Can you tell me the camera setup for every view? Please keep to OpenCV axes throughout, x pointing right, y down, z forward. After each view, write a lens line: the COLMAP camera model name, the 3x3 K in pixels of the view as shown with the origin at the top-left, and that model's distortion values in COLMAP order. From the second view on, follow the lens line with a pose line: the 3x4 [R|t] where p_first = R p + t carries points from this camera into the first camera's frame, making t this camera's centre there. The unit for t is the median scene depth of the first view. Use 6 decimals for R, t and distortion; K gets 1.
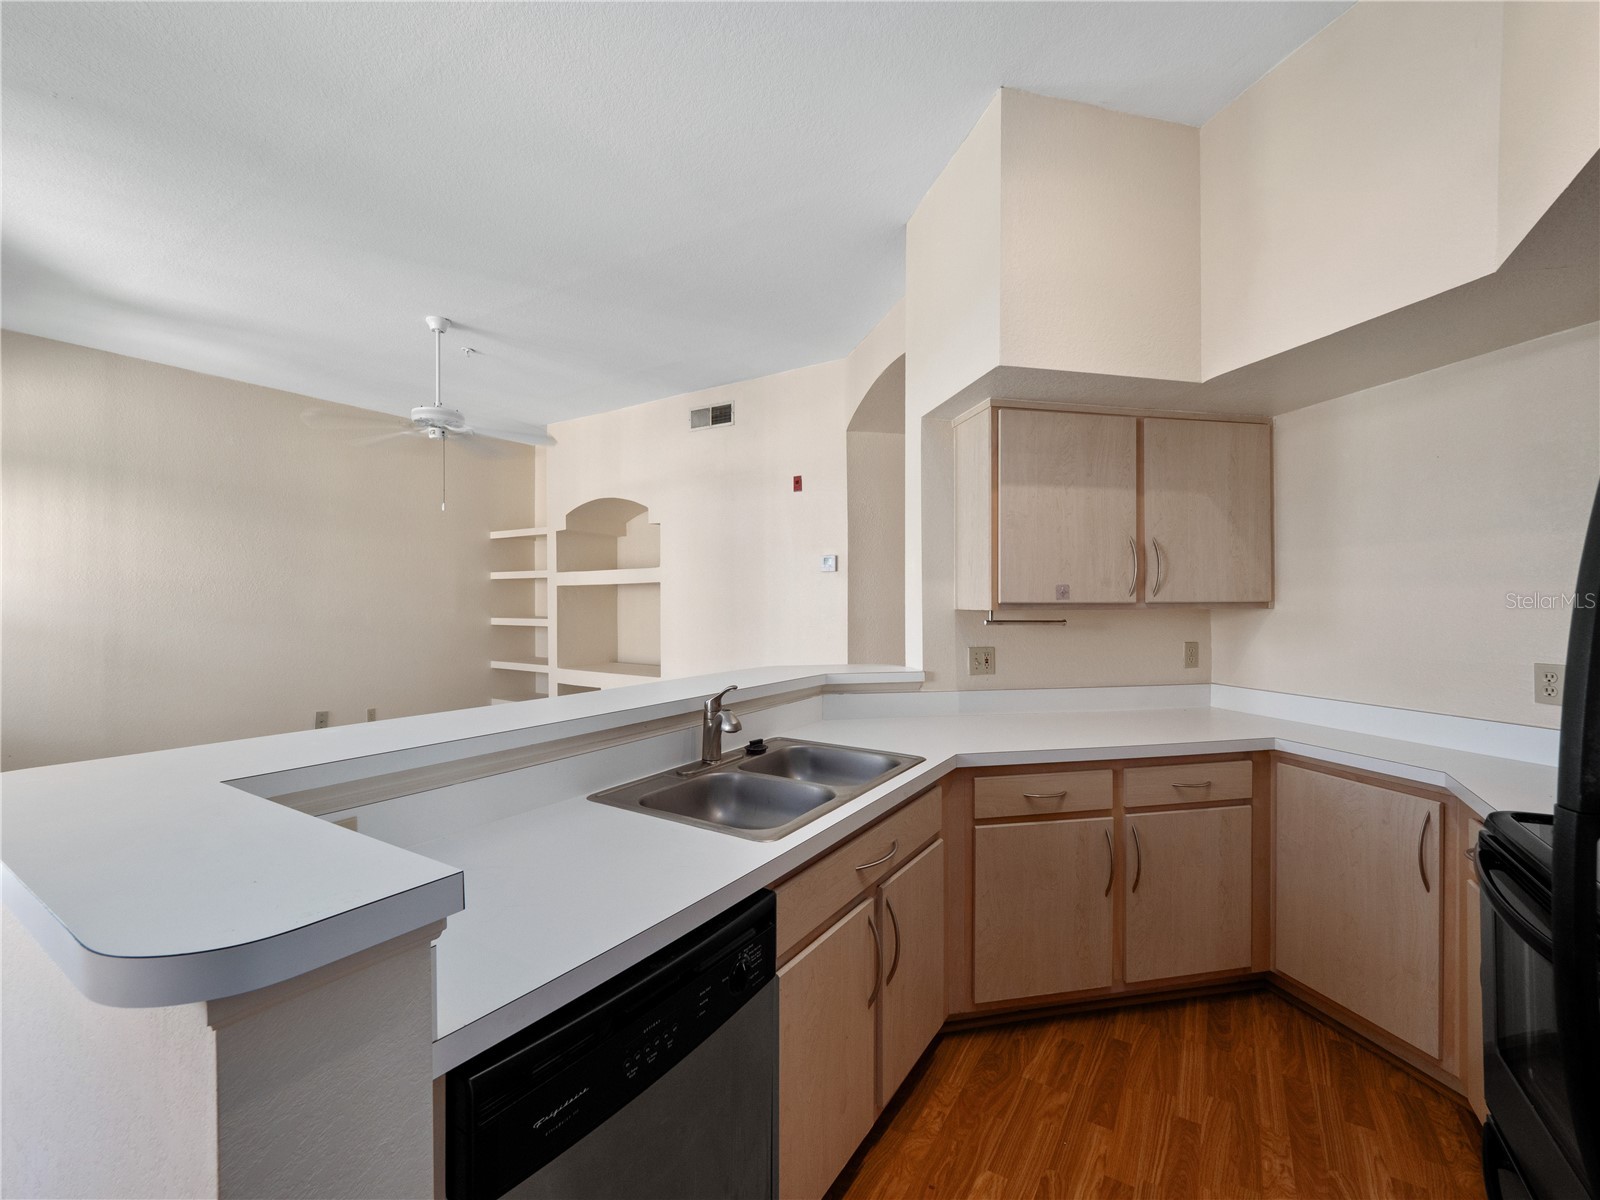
lens RADIAL K [[674.1, 0, 796.9], [0, 674.1, 596.9], [0, 0, 1]] dist [-0.010536, -0.000423]
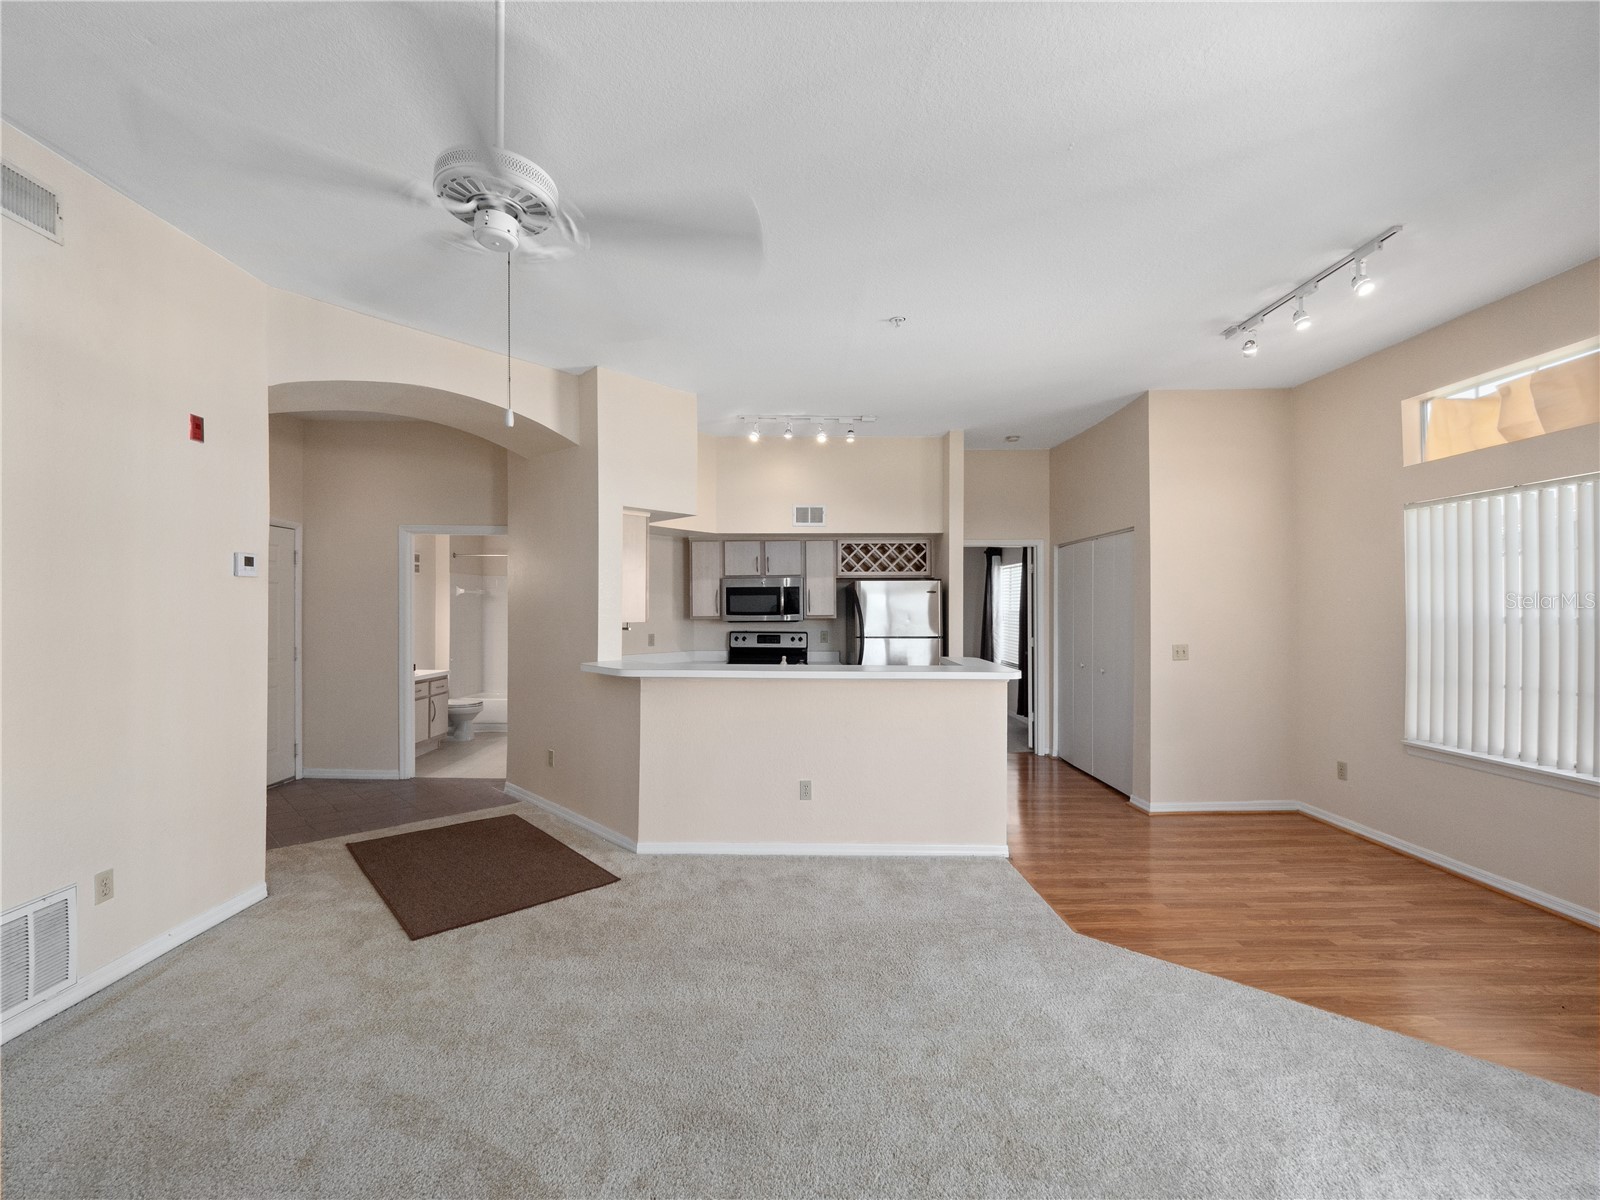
lens RADIAL K [[675.8, 0, 789.0], [0, 675.8, 606.8], [0, 0, 1]] dist [0.011346, -0.010672]
pose [[-0.540680, -0.001337, 0.841227, -1.652139], [-0.012830, 0.999896, -0.006657, -0.018087], [-0.841130, -0.014392, -0.540641, 1.793706]]
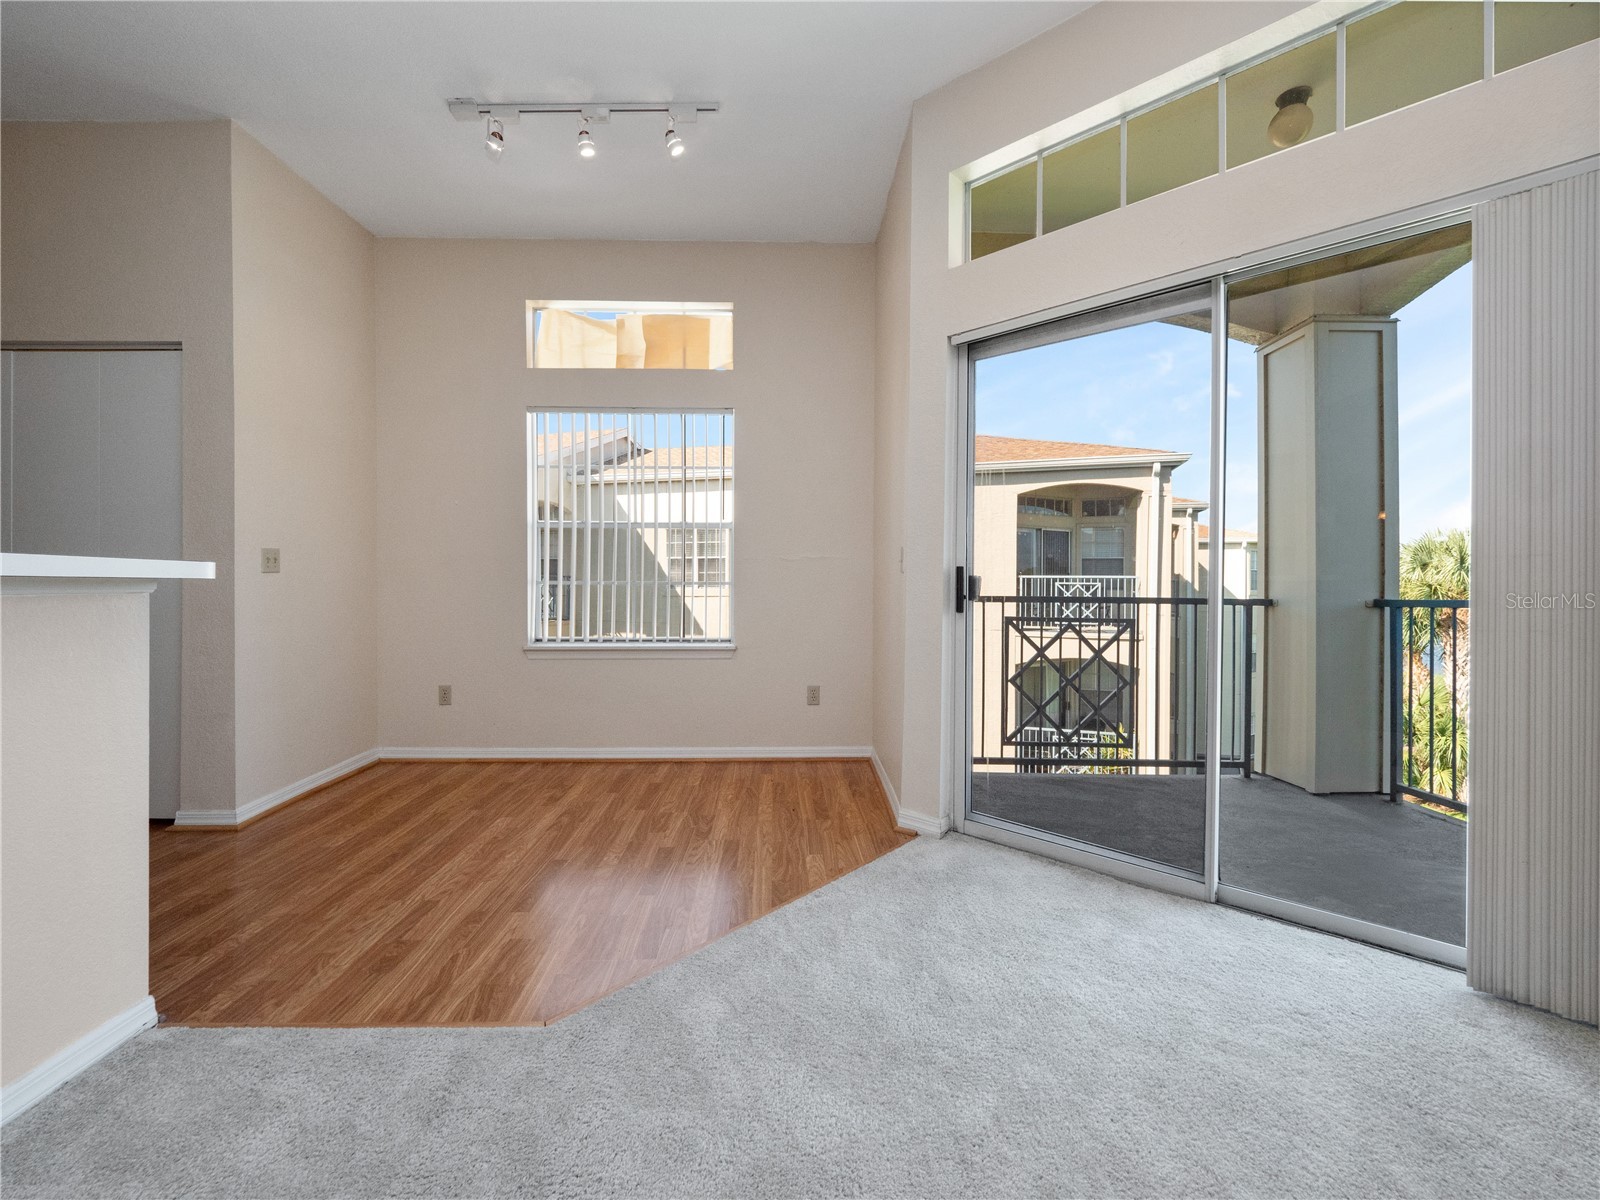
lens RADIAL K [[679.2, 0, 783.2], [0, 679.2, 591.9], [0, 0, 1]] dist [-0.002839, -0.003767]
pose [[-0.839890, -0.000969, -0.542756, -0.674407], [-0.001663, 0.999998, 0.000788, 0.150278], [0.542755, 0.001564, -0.839890, 1.326817]]
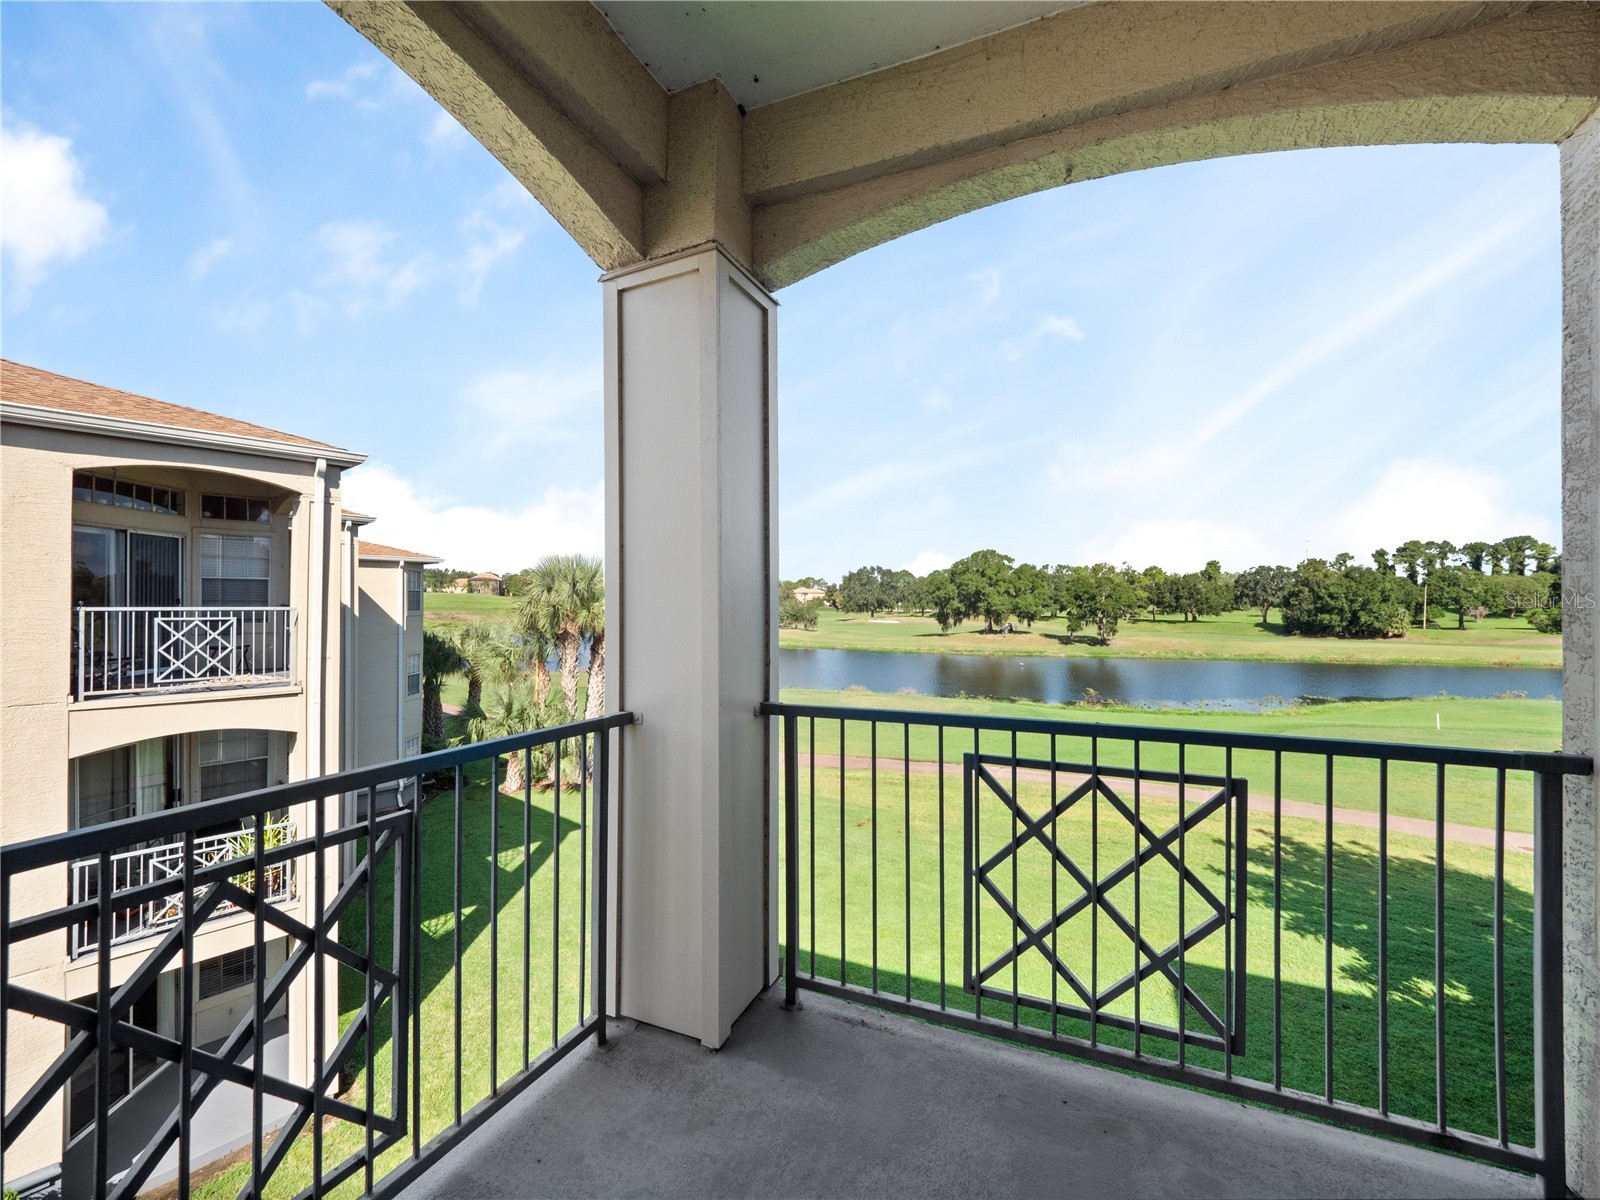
lens RADIAL K [[679.2, 0, 783.2], [0, 679.2, 591.9], [0, 0, 1]] dist [-0.002839, -0.003767]
pose [[0.135077, -0.014270, -0.990732, -1.635062], [0.005643, 0.999891, -0.013633, 0.005075], [0.990819, -0.003750, 0.135143, 0.636884]]
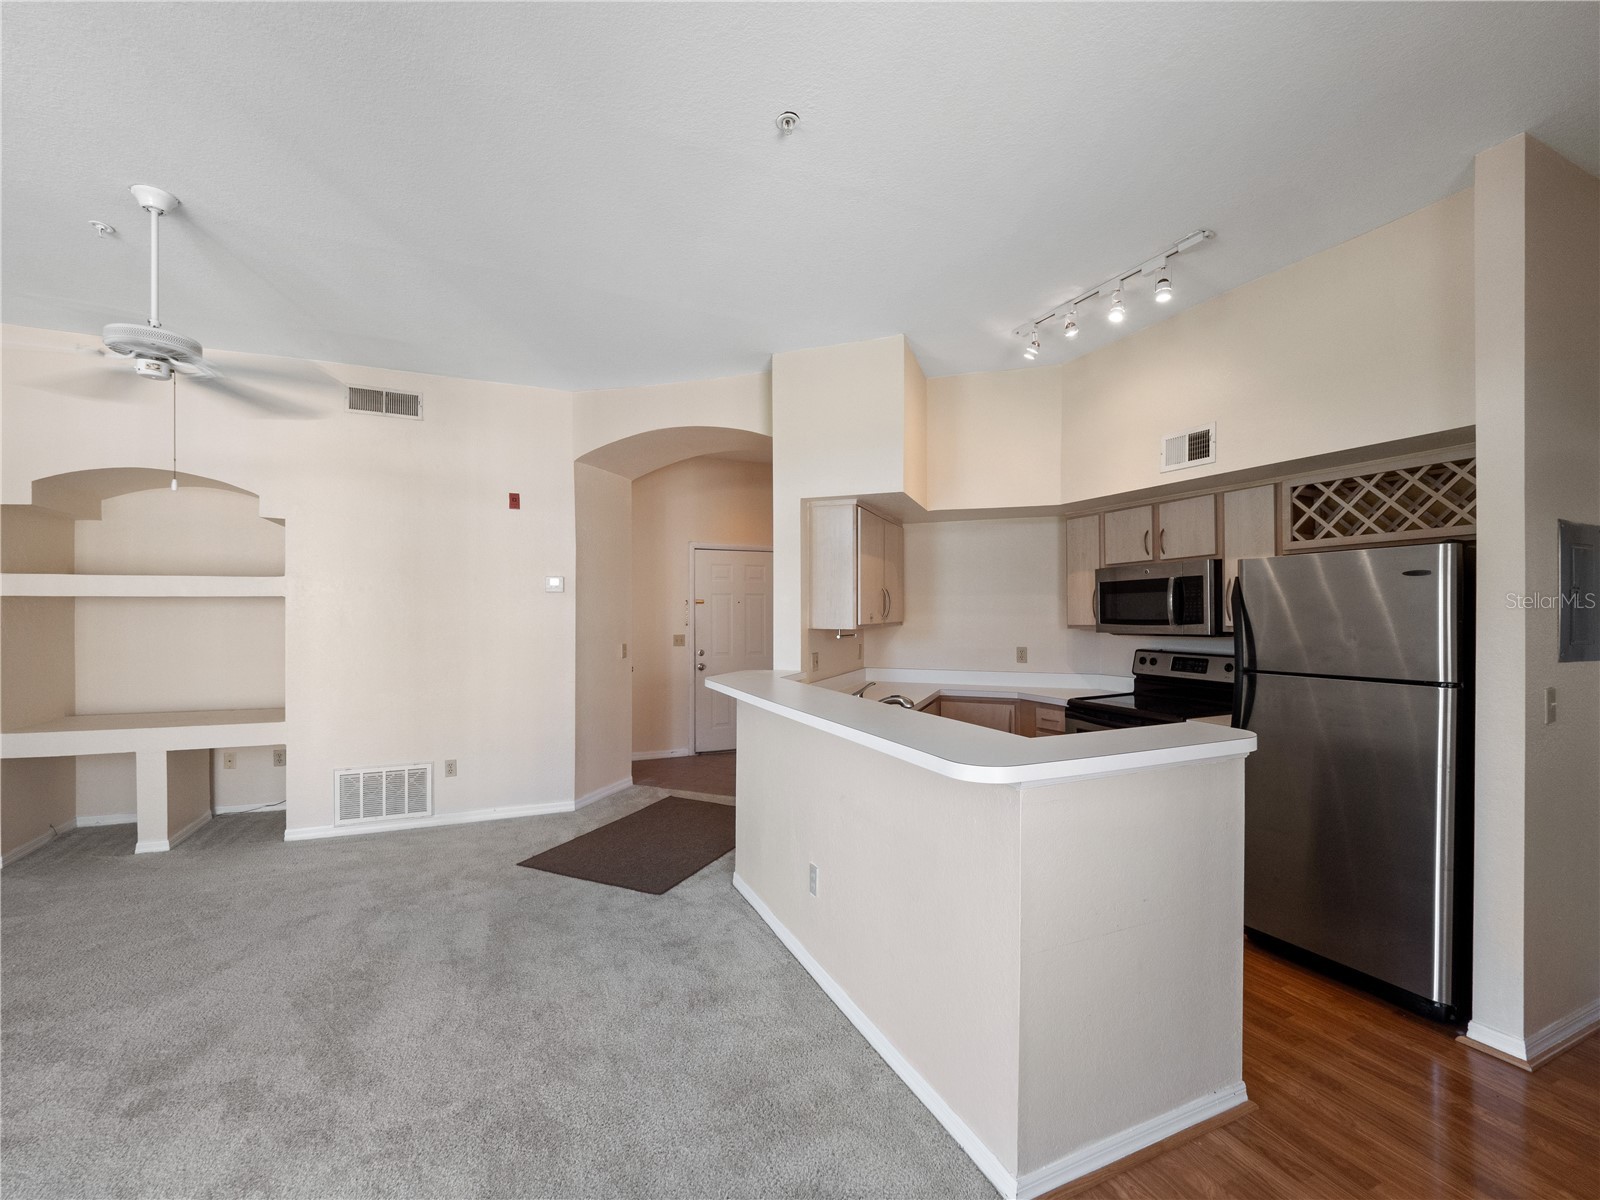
lens RADIAL K [[693.6, 0, 791.5], [0, 693.6, 610.9], [0, 0, 1]] dist [-0.000653, -0.001094]
pose [[0.565307, 0.000905, 0.824880, -1.237365], [-0.009521, 0.999940, 0.005428, -0.034827], [-0.824826, -0.010922, 0.565282, 0.187184]]
